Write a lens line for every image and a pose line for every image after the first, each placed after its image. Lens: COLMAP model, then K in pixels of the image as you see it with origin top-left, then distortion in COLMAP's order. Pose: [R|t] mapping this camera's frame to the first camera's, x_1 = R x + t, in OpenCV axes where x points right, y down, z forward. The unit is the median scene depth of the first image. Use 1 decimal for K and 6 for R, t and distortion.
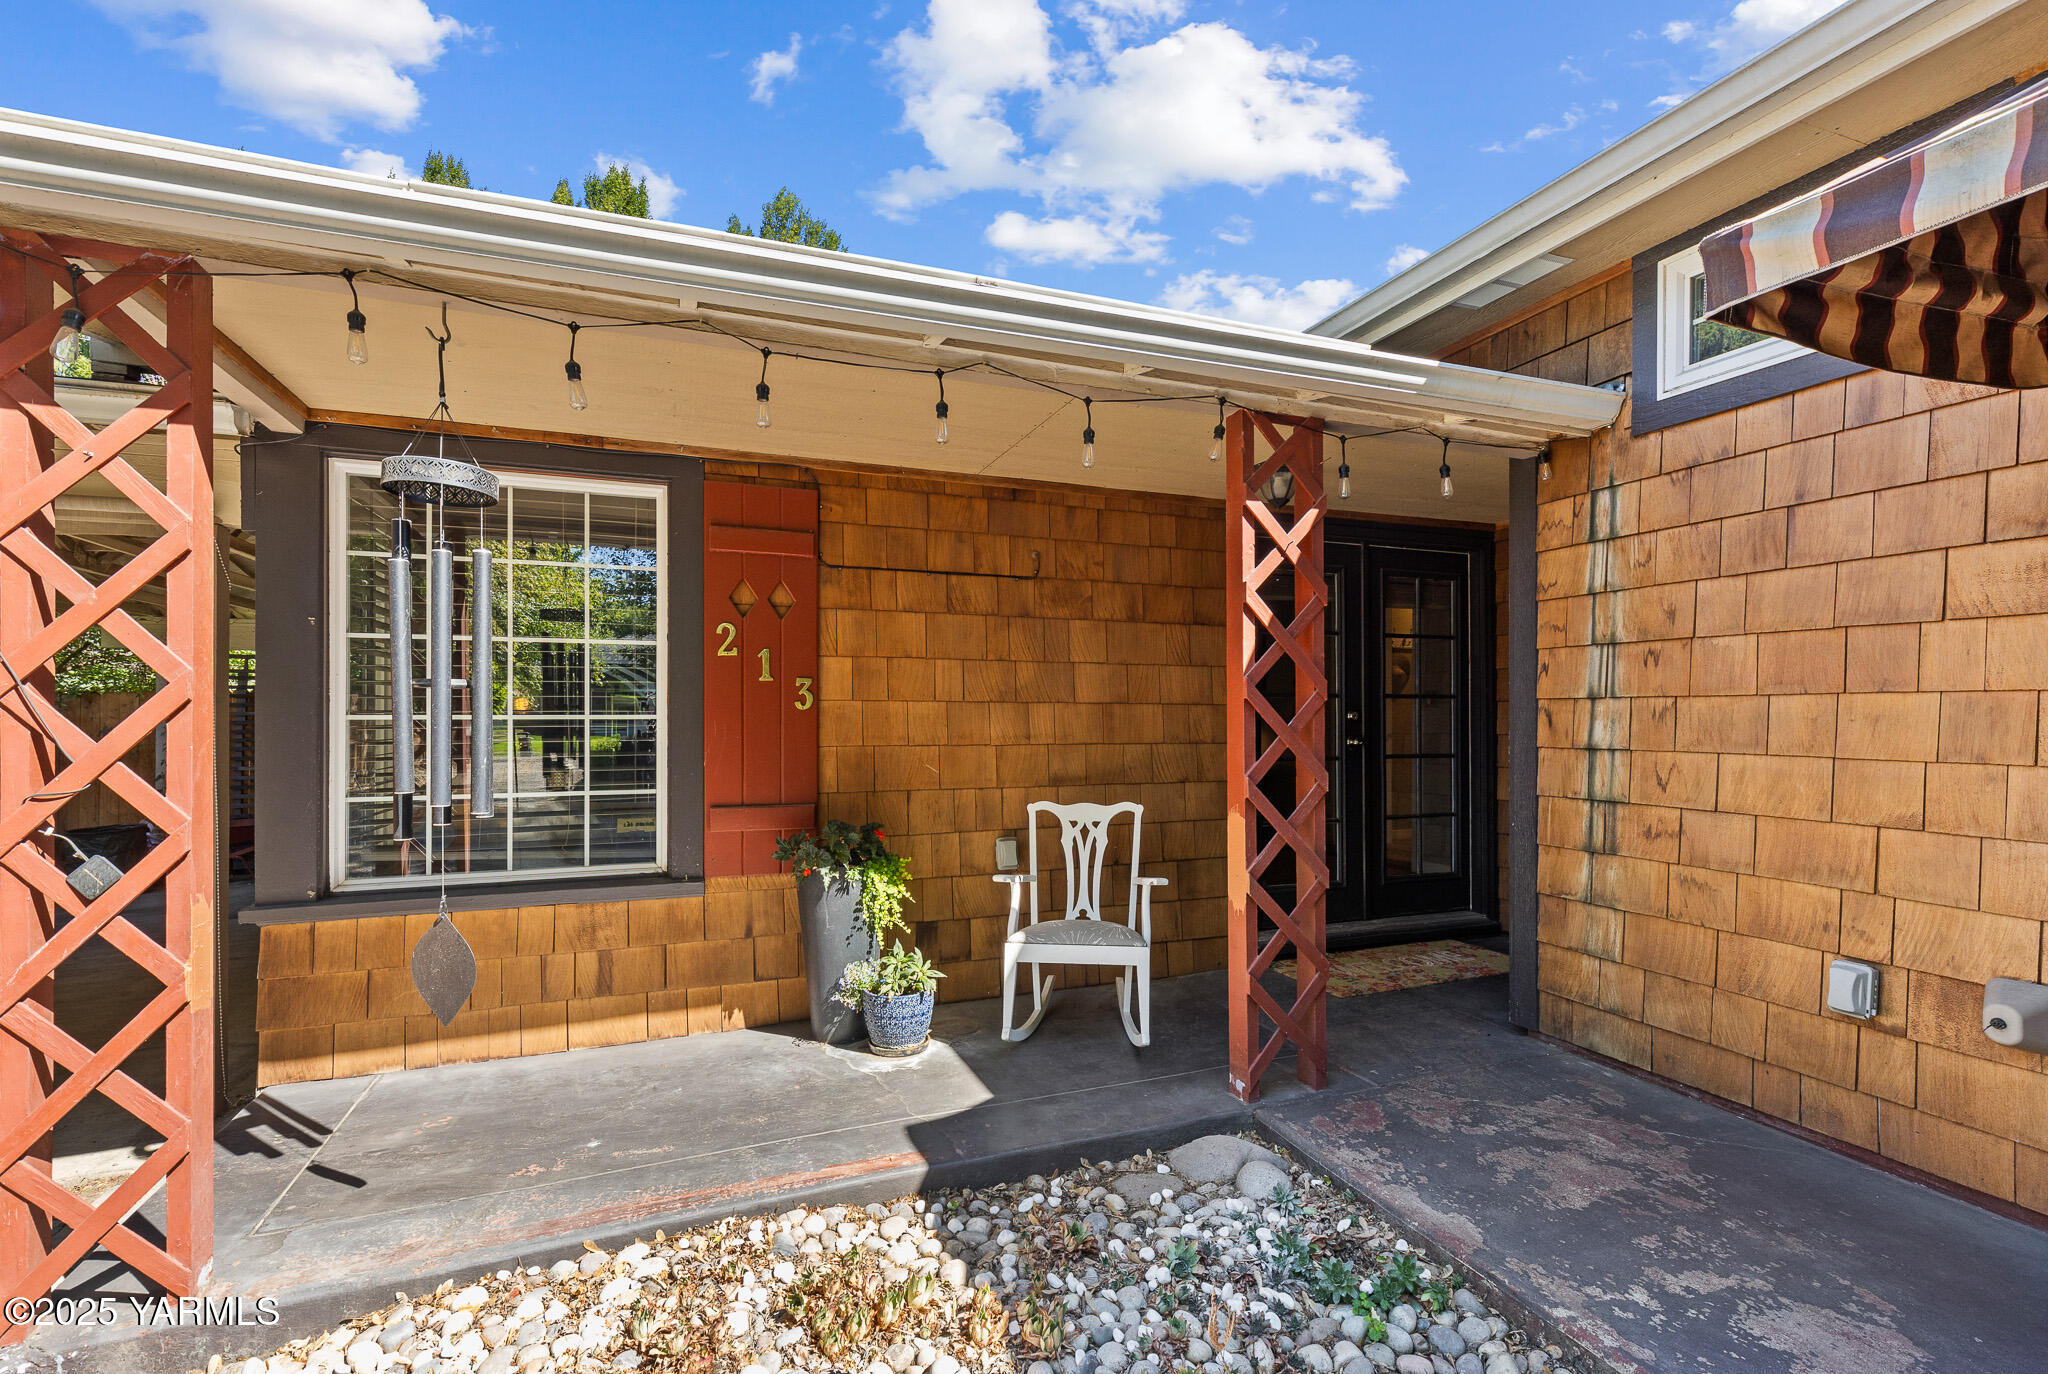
lens RADIAL K [[936.0, 0, 1031.1], [0, 936.0, 711.4], [0, 0, 1]] dist [0.003282, -0.000264]
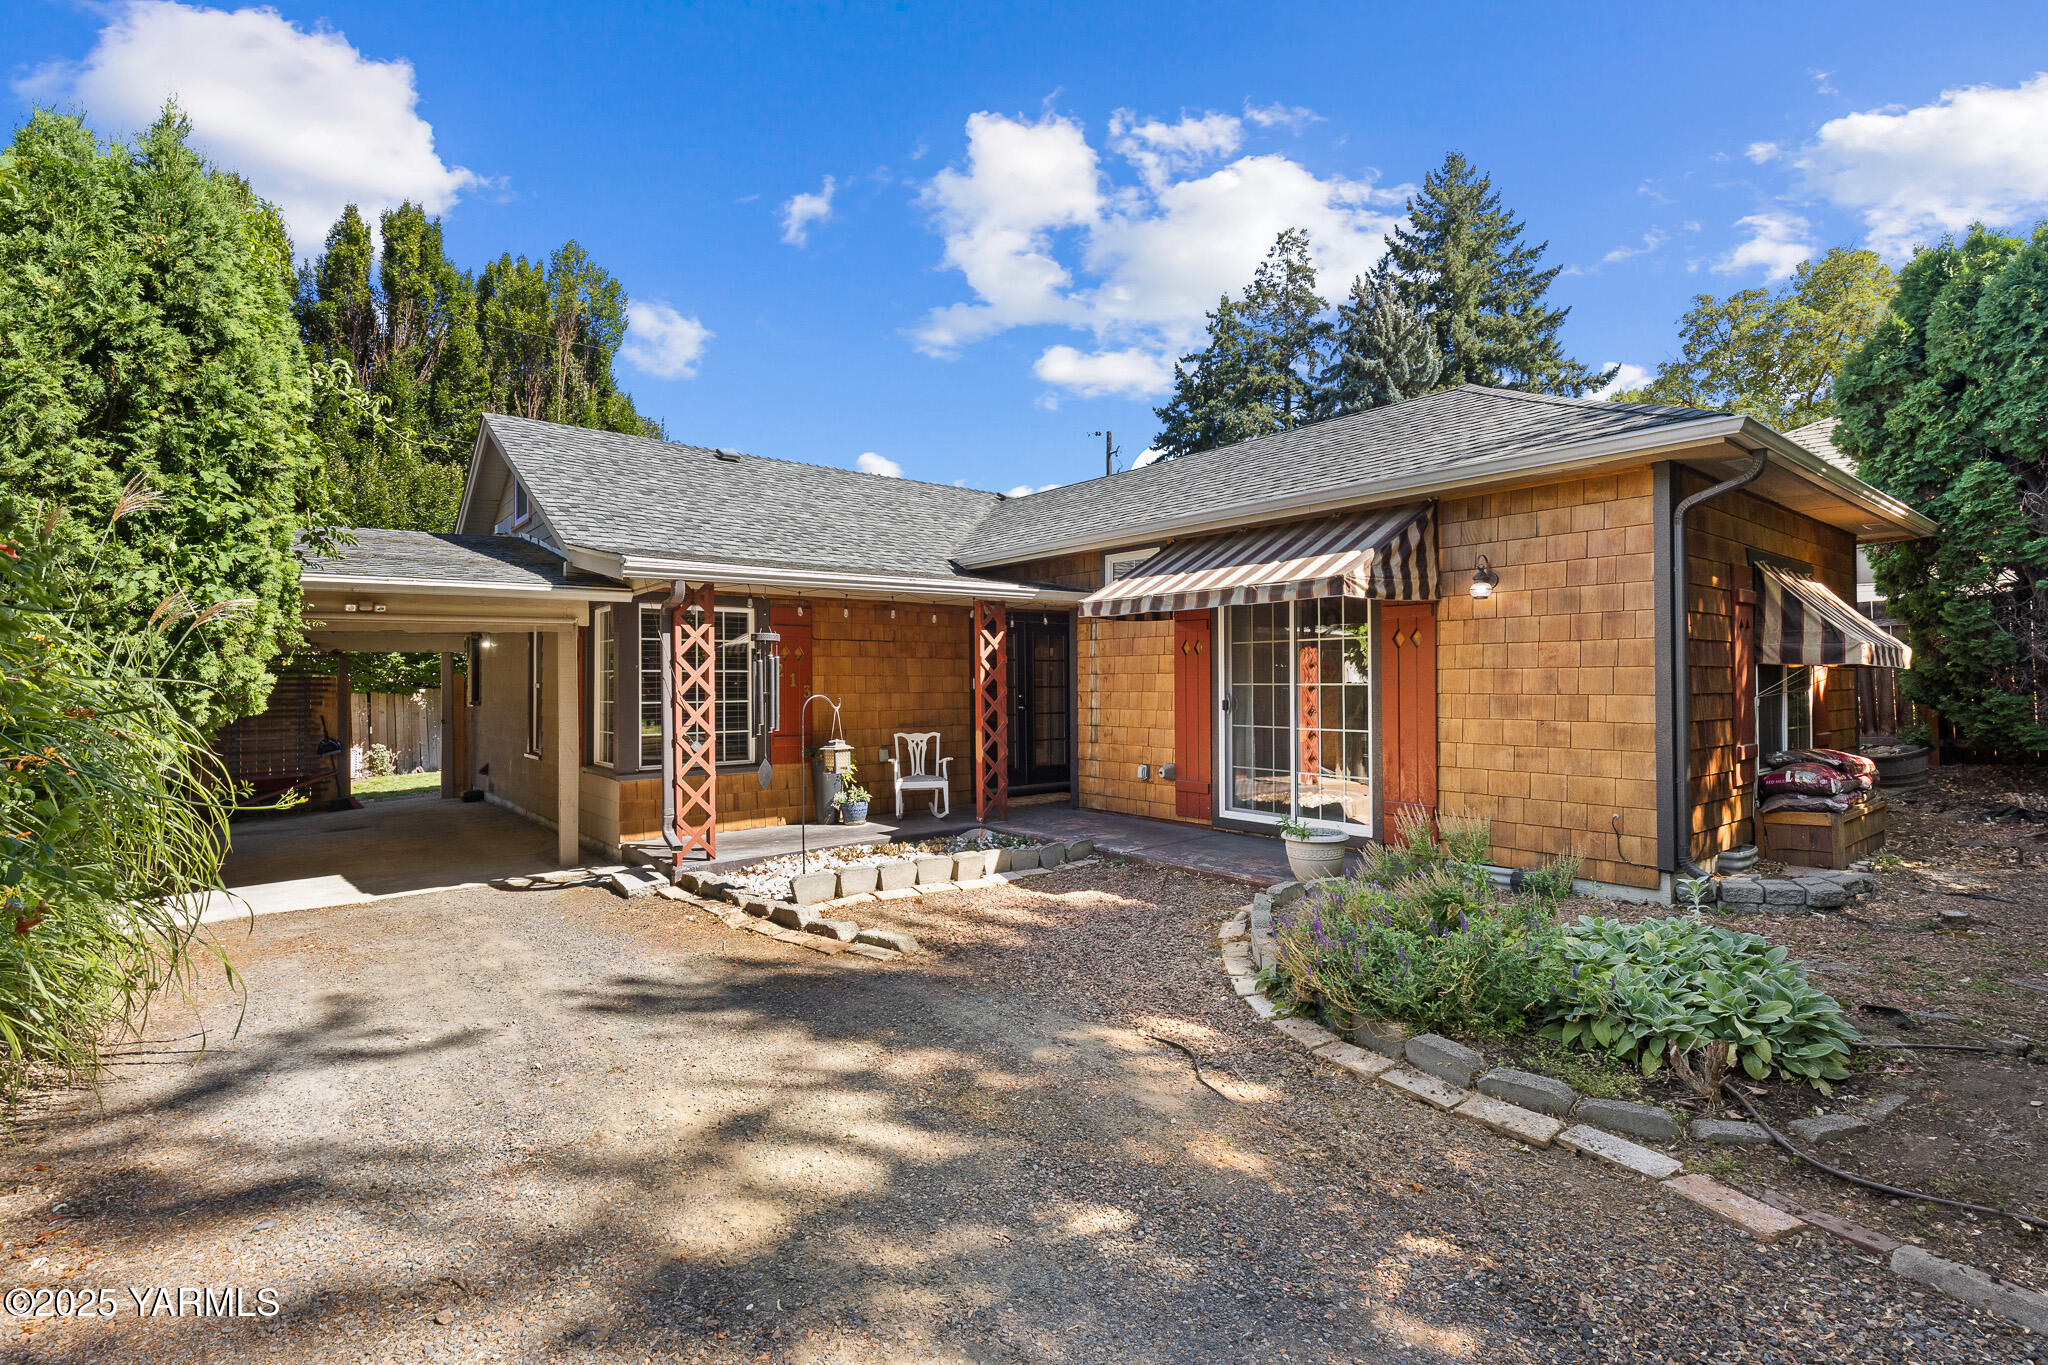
lens RADIAL K [[935.3, 0, 1029.4], [0, 935.3, 667.5], [0, 0, 1]] dist [-0.008400, -0.000410]
pose [[0.952587, -0.000794, 0.304264, -0.484070], [0.005037, 0.999901, -0.013162, -0.050586], [-0.304223, 0.014070, 0.952497, -1.720244]]
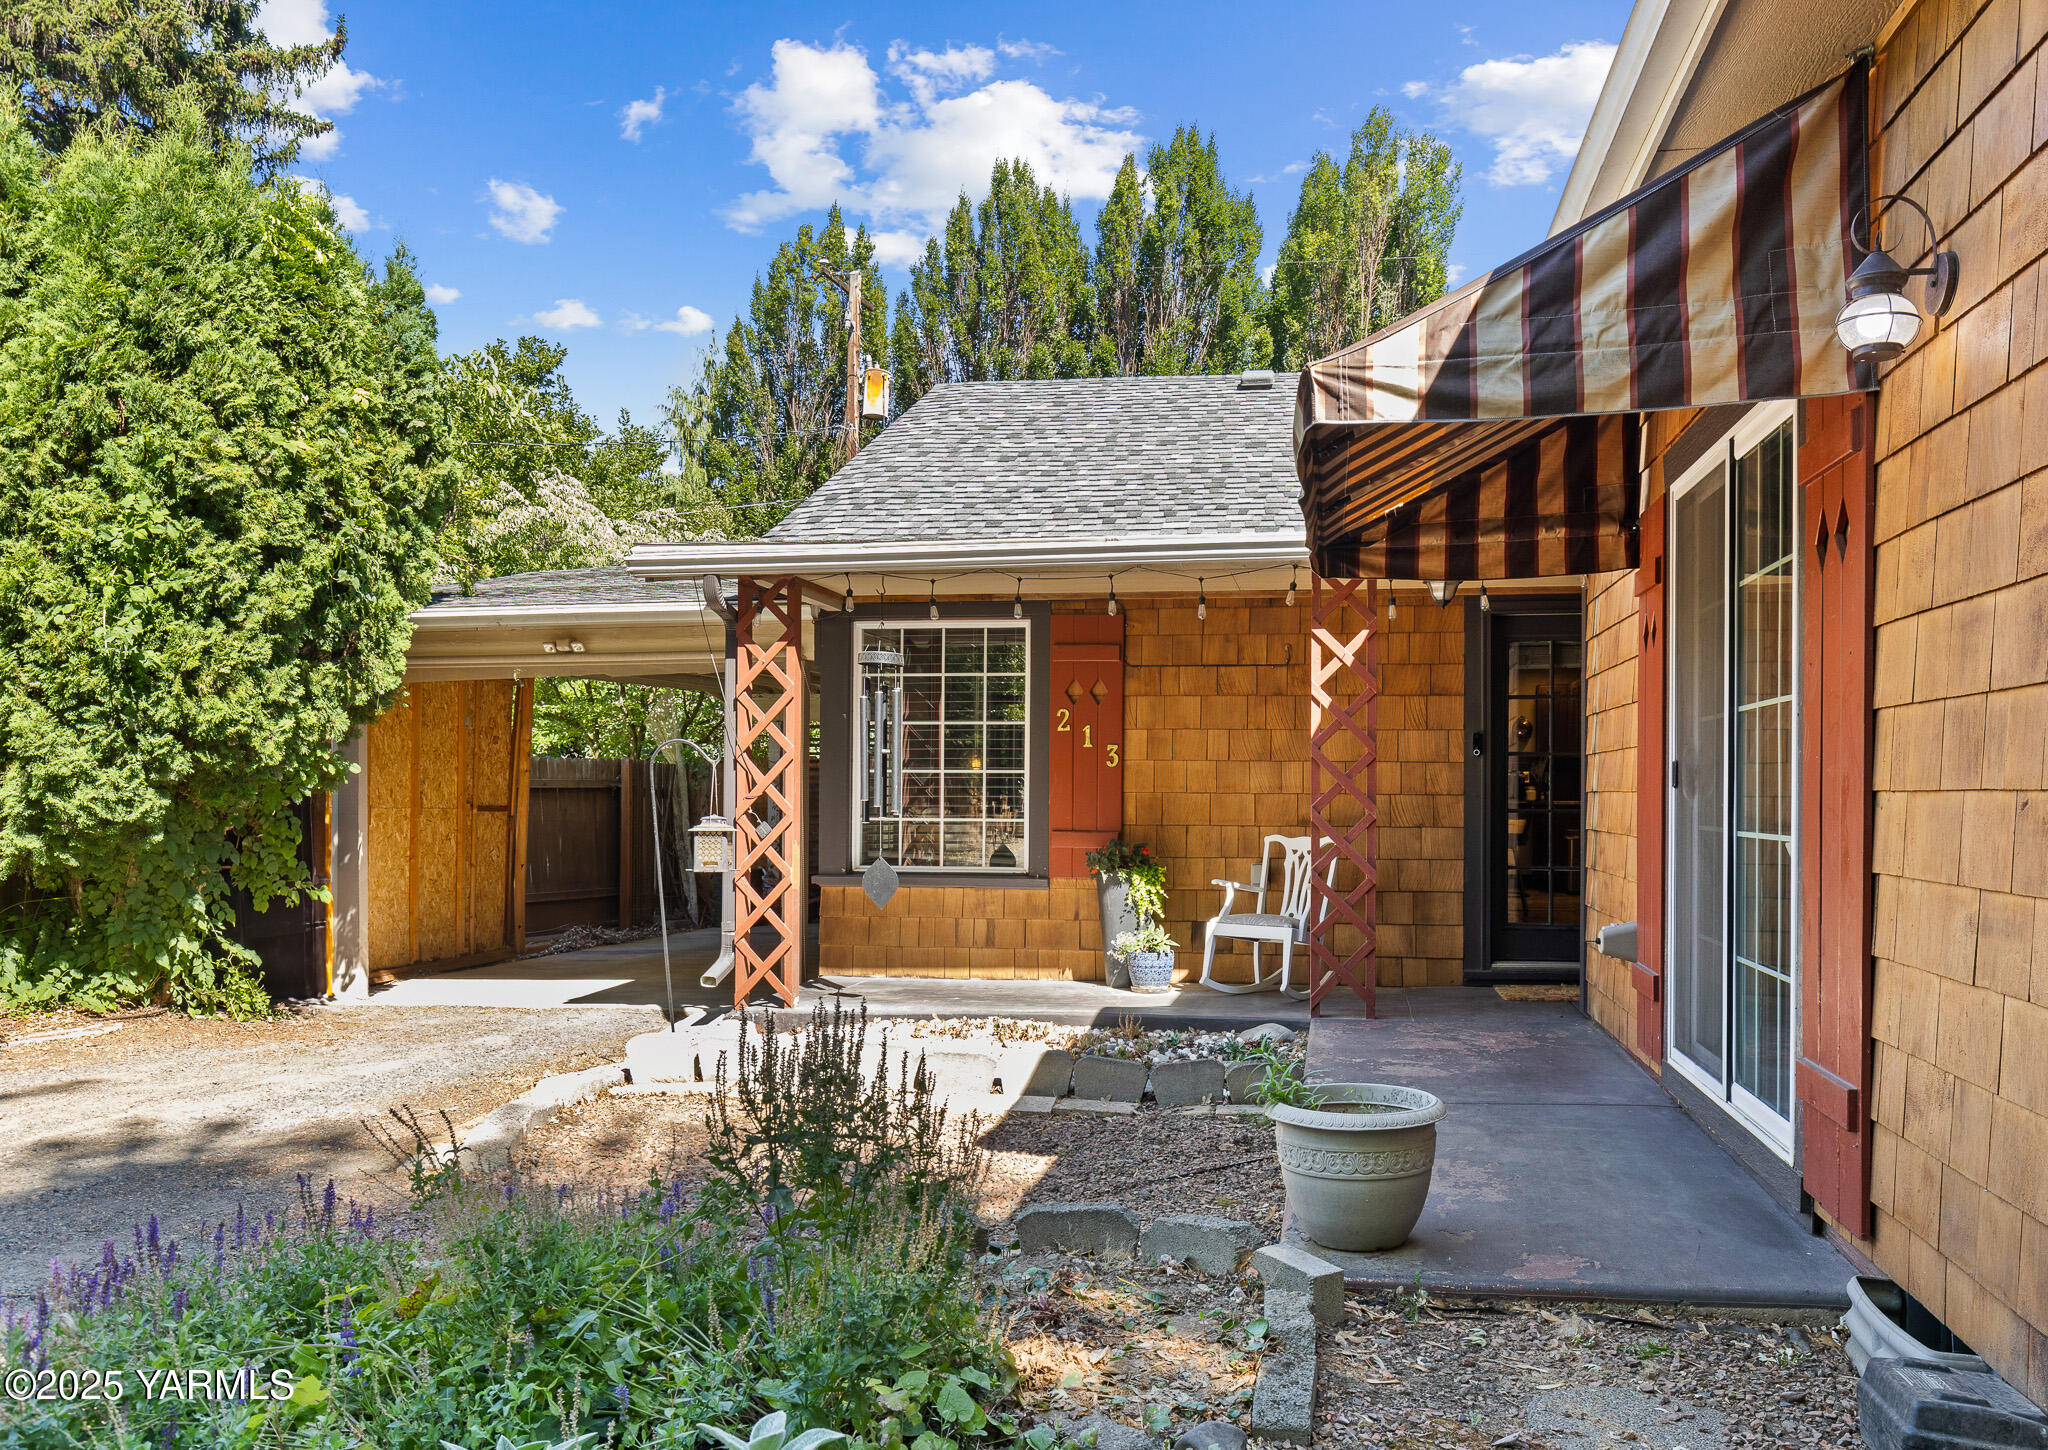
lens RADIAL K [[1488.9, 0, 1109.8], [0, 1488.9, 764.6], [0, 0, 1]] dist [0.000136, 0.000780]
pose [[0.868490, -0.003106, -0.495697, 0.998331], [-0.004311, 0.999895, -0.013817, 0.030060], [0.495688, 0.014137, 0.868385, -1.121718]]
